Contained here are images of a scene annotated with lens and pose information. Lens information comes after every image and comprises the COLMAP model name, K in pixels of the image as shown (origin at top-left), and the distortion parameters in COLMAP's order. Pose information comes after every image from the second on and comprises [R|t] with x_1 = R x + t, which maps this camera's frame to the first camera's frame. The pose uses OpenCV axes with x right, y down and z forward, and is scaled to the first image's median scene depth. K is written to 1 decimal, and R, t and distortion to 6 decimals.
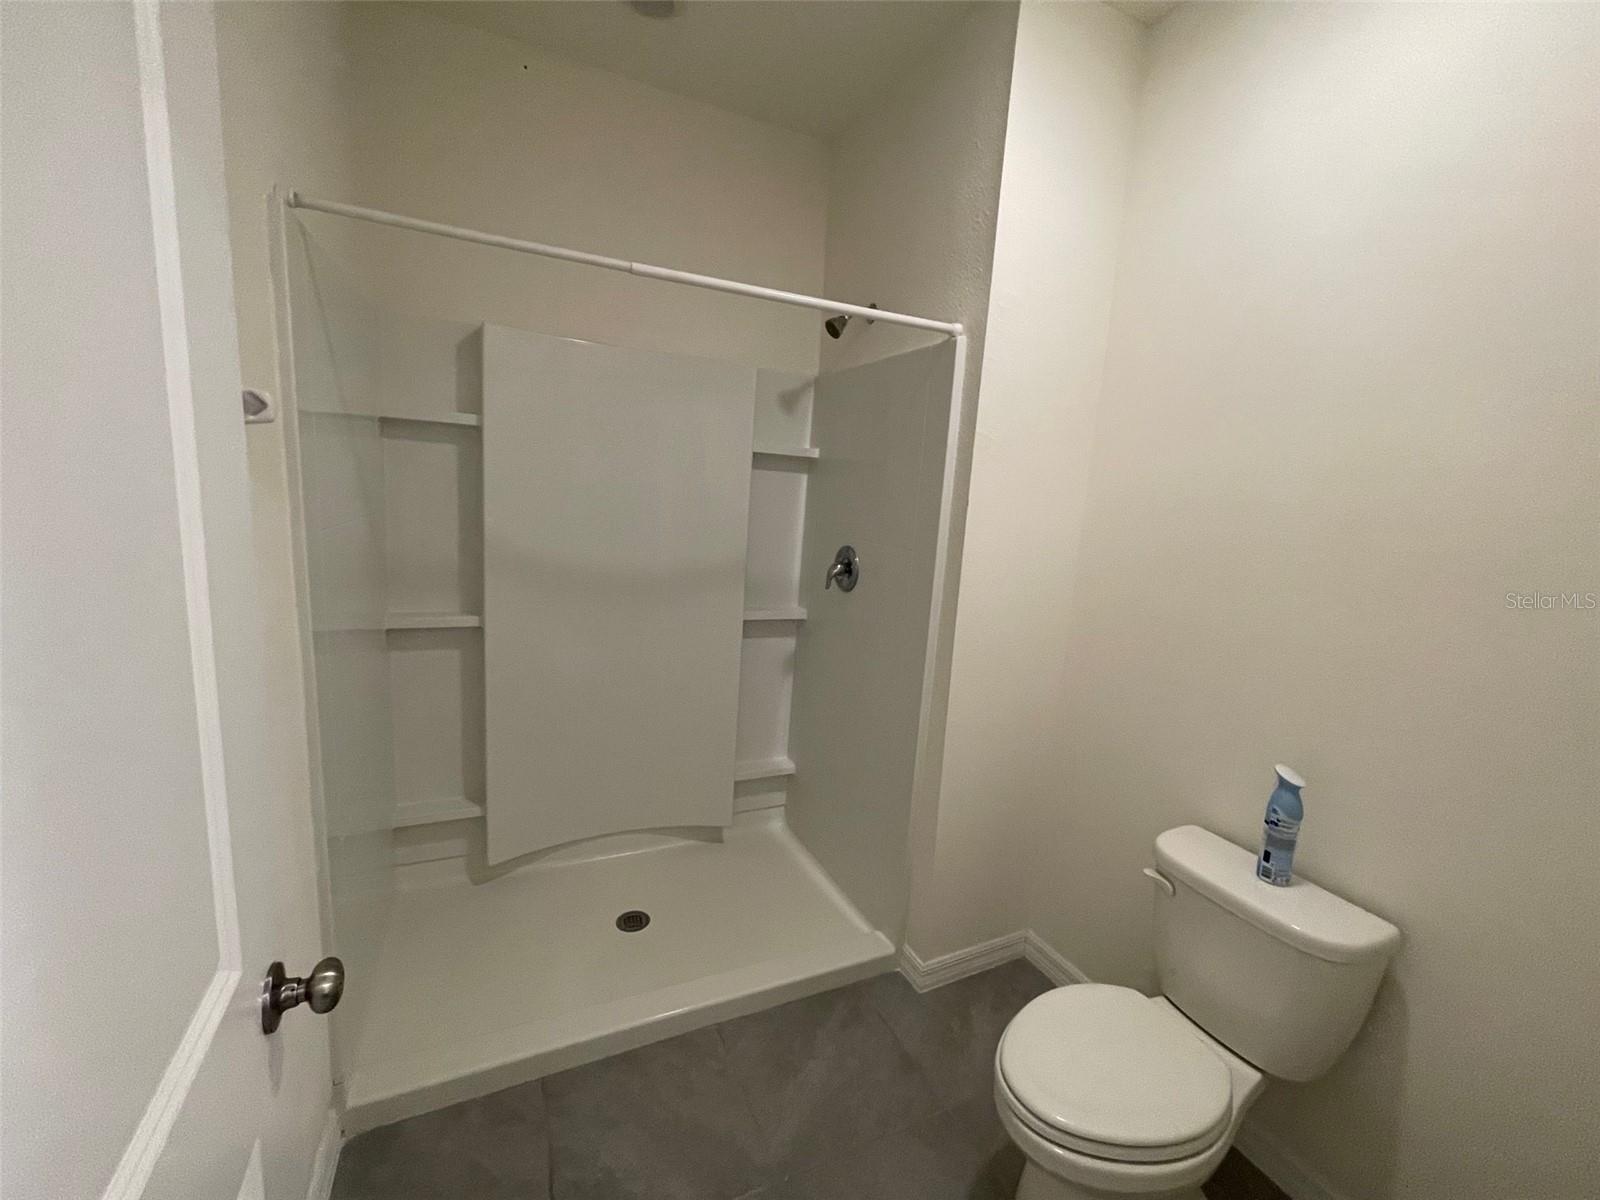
lens RADIAL K [[647.6, 0, 800.0], [0, 647.6, 600.0], [0, 0, 1]] dist [-0.003062, -0.000369]
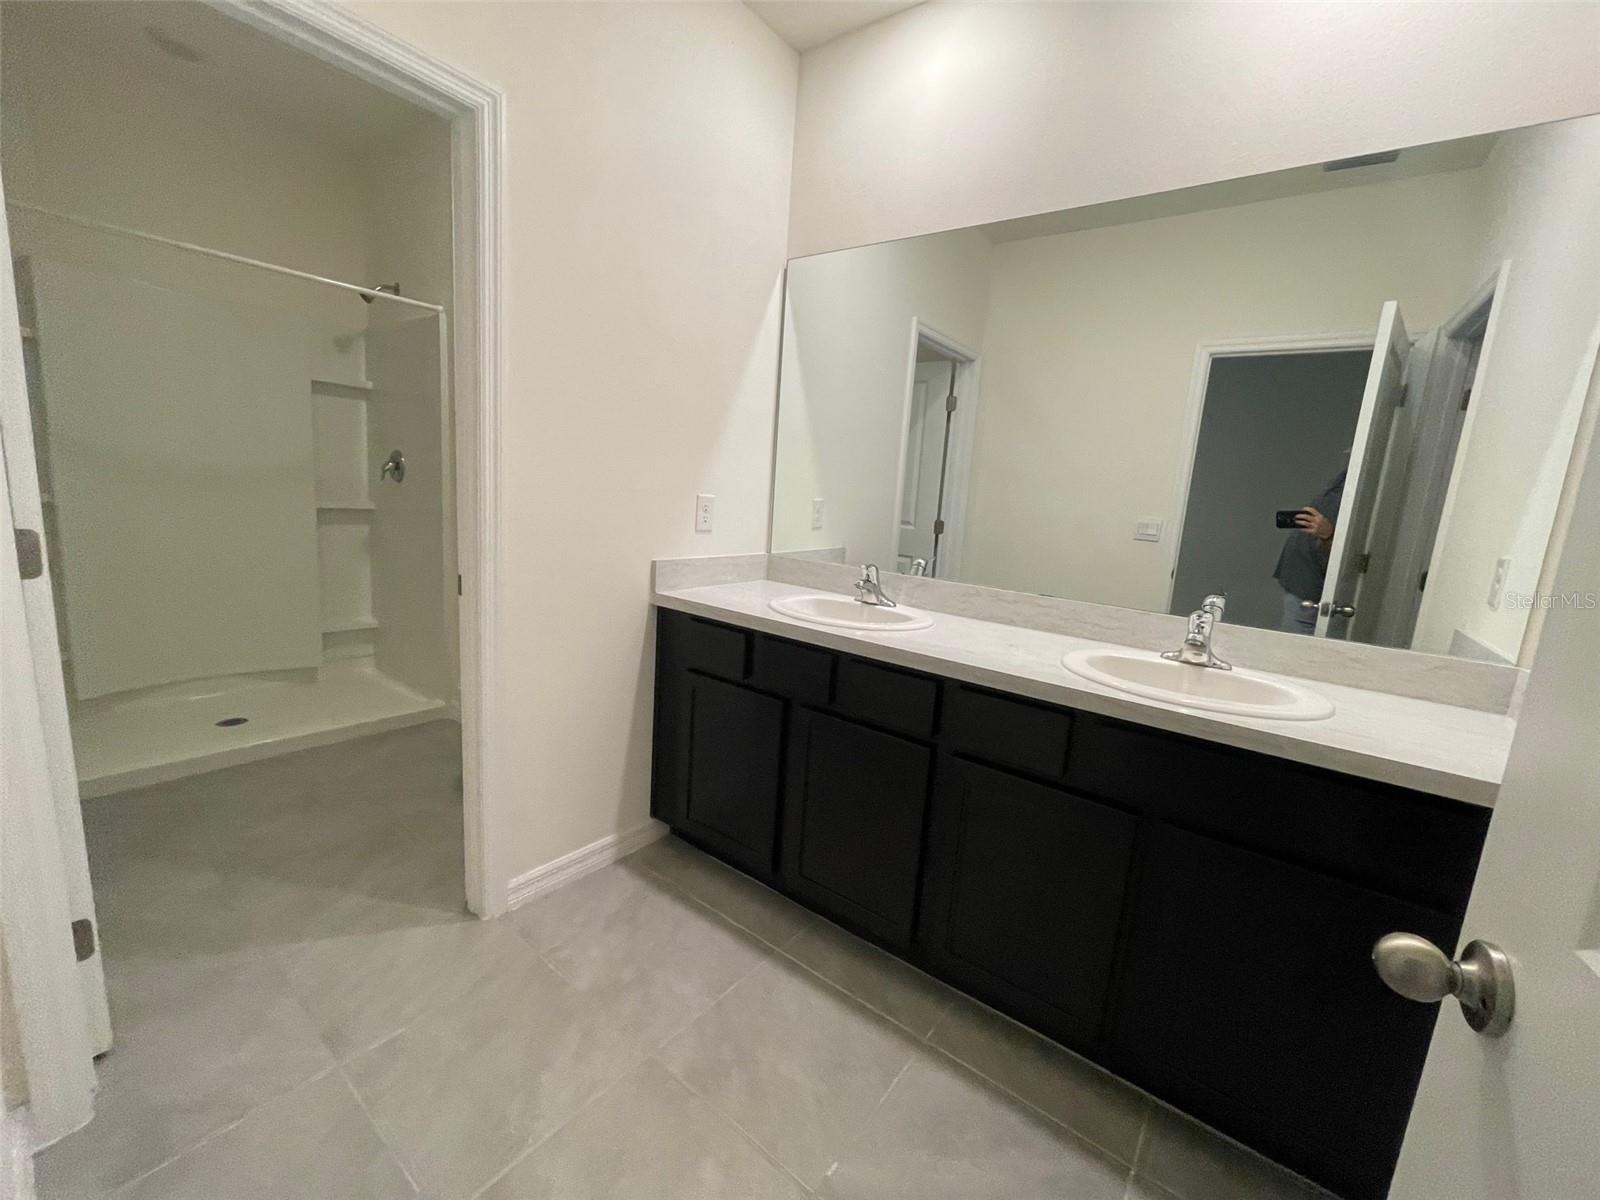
lens RADIAL K [[647.6, 0, 800.0], [0, 647.6, 600.0], [0, 0, 1]] dist [-0.003062, -0.000369]
pose [[0.884865, -0.076771, 0.459478, 0.162997], [0.054973, 0.996644, 0.060655, 0.188417], [-0.462592, -0.028412, 0.886116, -0.627535]]
